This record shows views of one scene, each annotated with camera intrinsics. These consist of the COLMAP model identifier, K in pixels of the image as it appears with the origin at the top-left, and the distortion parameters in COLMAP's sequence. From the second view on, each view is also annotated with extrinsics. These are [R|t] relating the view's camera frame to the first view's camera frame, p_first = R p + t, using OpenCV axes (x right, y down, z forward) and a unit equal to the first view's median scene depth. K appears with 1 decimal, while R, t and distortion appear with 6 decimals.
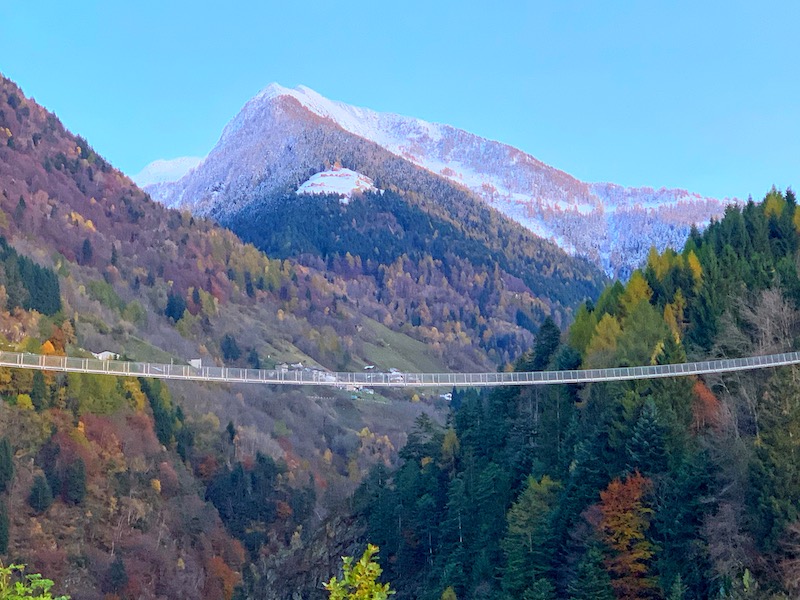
lens RADIAL K [[1670.6, 0, 400.0], [0, 1670.6, 300.0], [0, 0, 1]] dist [-0.062823, 1.893323]
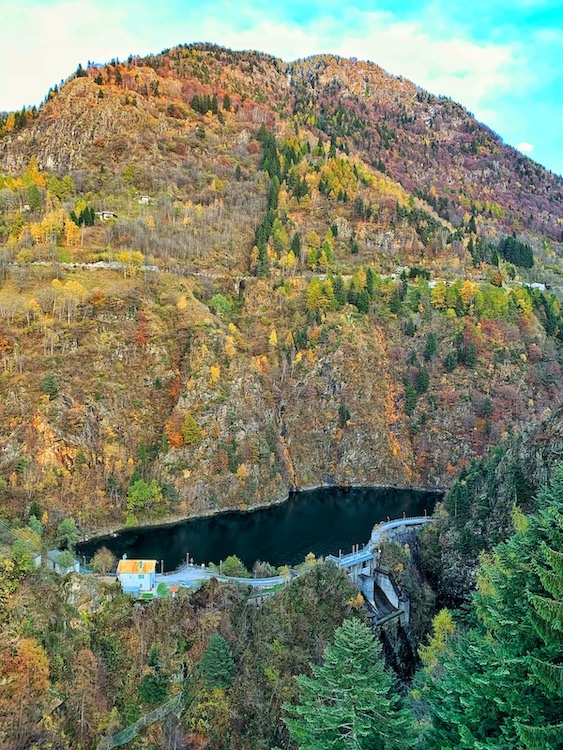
lens RADIAL K [[565.0, 0, 281.5], [0, 565.0, 375.0], [0, 0, 1]] dist [-0.000650, -0.000682]
pose [[0.751944, 0.051388, -0.657221, 0.035940], [0.071039, 0.984835, 0.158281, 0.008347], [0.655388, -0.165707, 0.736891, 0.218781]]
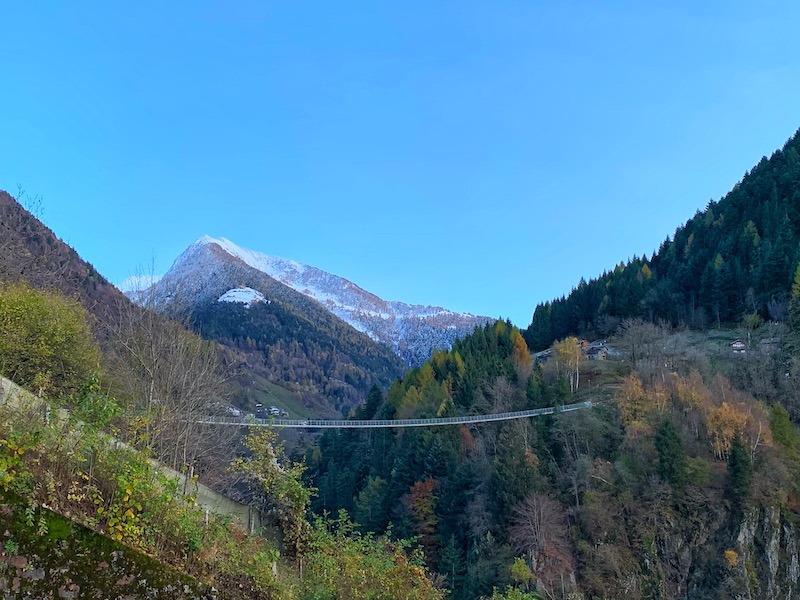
lens RADIAL K [[970.9, 0, 400.0], [0, 970.9, 300.0], [0, 0, 1]] dist [0.174478, -0.564855]
pose [[0.991042, 0.040909, 0.127129, -0.007839], [-0.032292, 0.997085, -0.069125, -0.003239], [-0.129586, 0.064400, 0.989475, -0.014689]]
